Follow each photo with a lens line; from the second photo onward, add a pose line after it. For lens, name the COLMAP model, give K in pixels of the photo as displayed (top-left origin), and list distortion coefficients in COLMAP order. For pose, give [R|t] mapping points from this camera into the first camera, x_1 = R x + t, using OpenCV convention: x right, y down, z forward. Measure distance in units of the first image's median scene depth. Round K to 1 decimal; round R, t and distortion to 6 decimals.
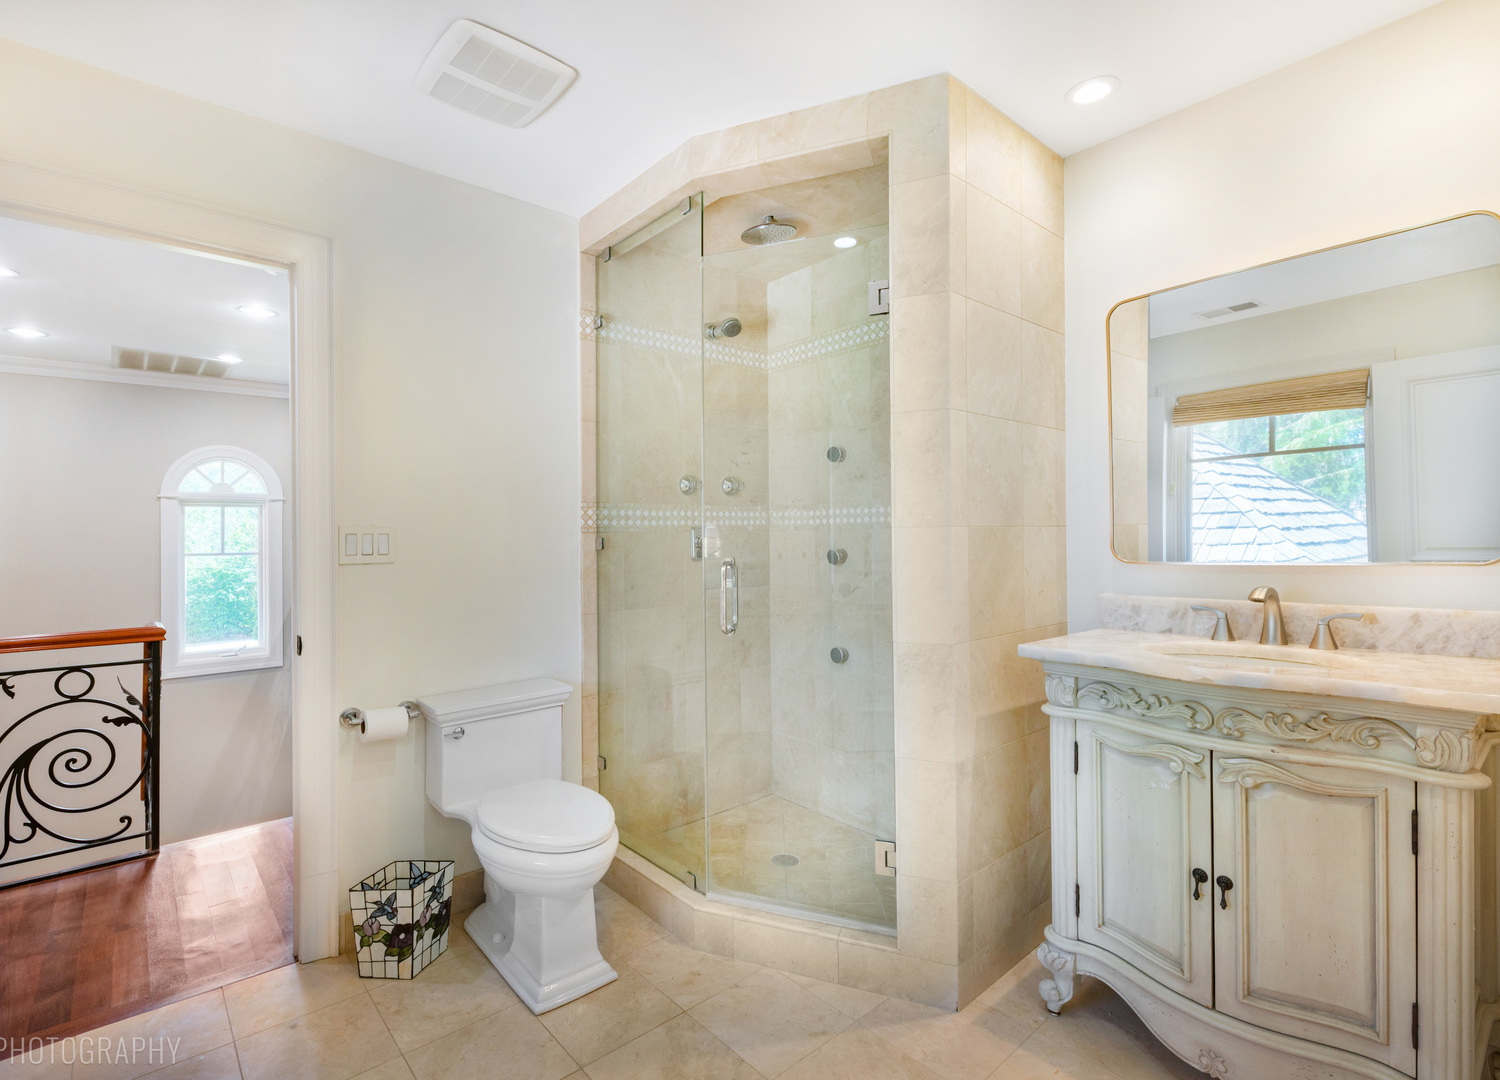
lens RADIAL K [[698.1, 0, 755.0], [0, 698.1, 537.4], [0, 0, 1]] dist [-0.019087, -0.000169]
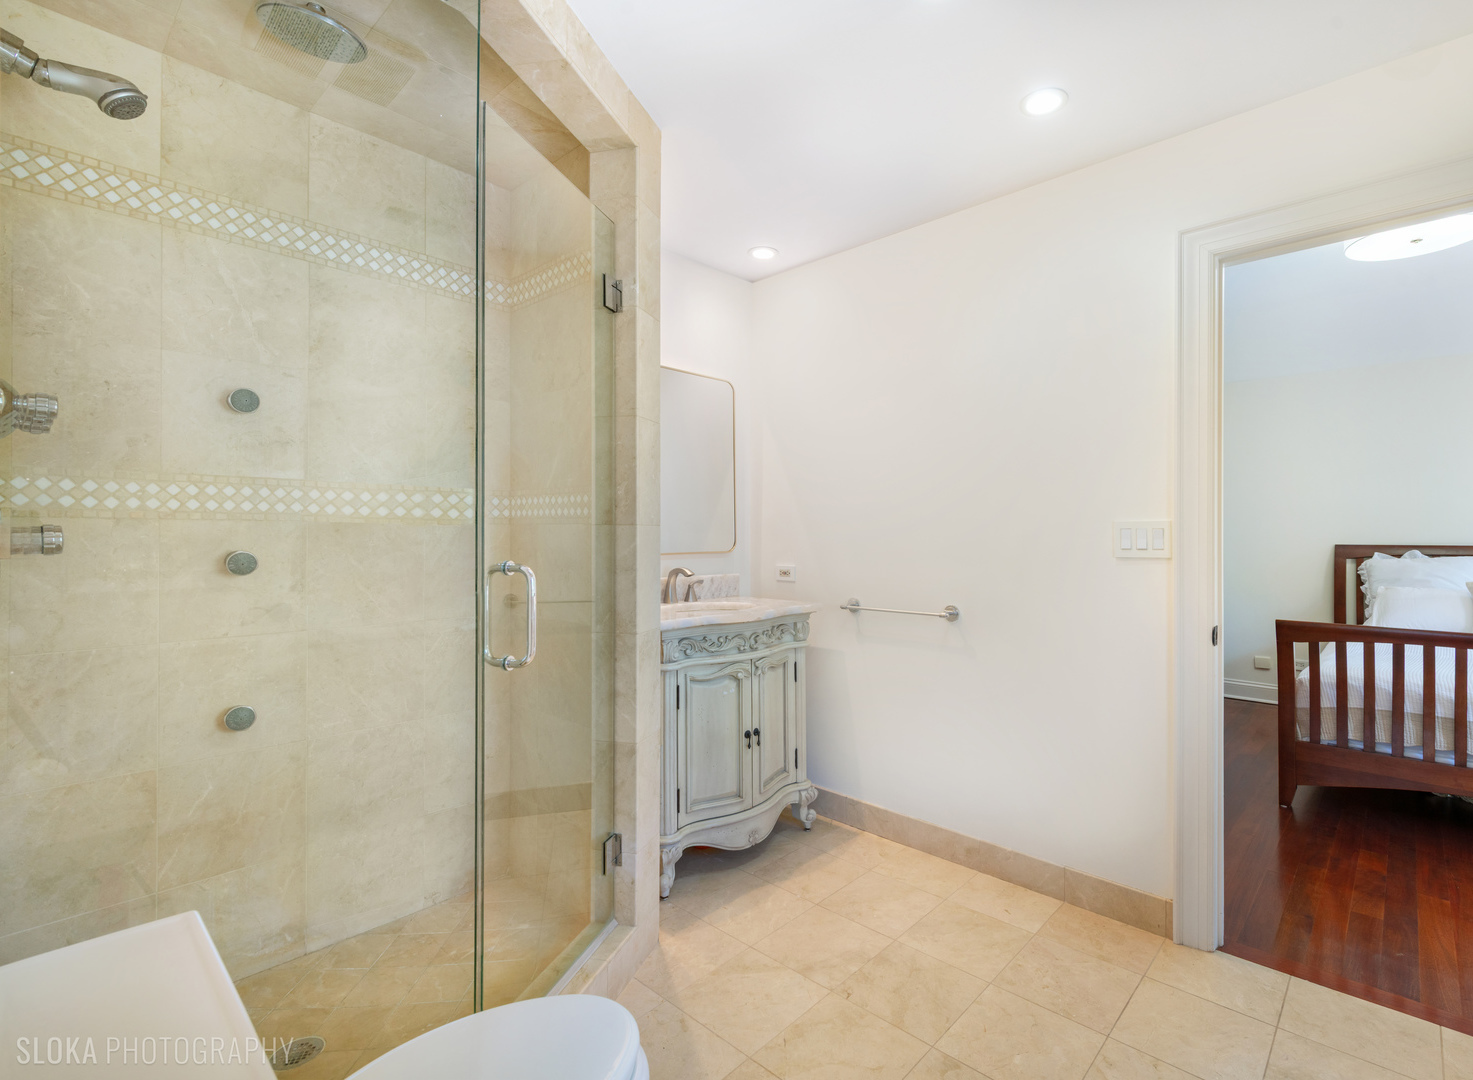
lens RADIAL K [[707.6, 0, 741.4], [0, 707.6, 541.9], [0, 0, 1]] dist [0.000944, 0.000033]
pose [[-0.093120, -0.000220, 0.995655, -1.033619], [-0.006695, 0.999978, -0.000405, 0.011453], [-0.995632, -0.006704, -0.093120, 1.107407]]
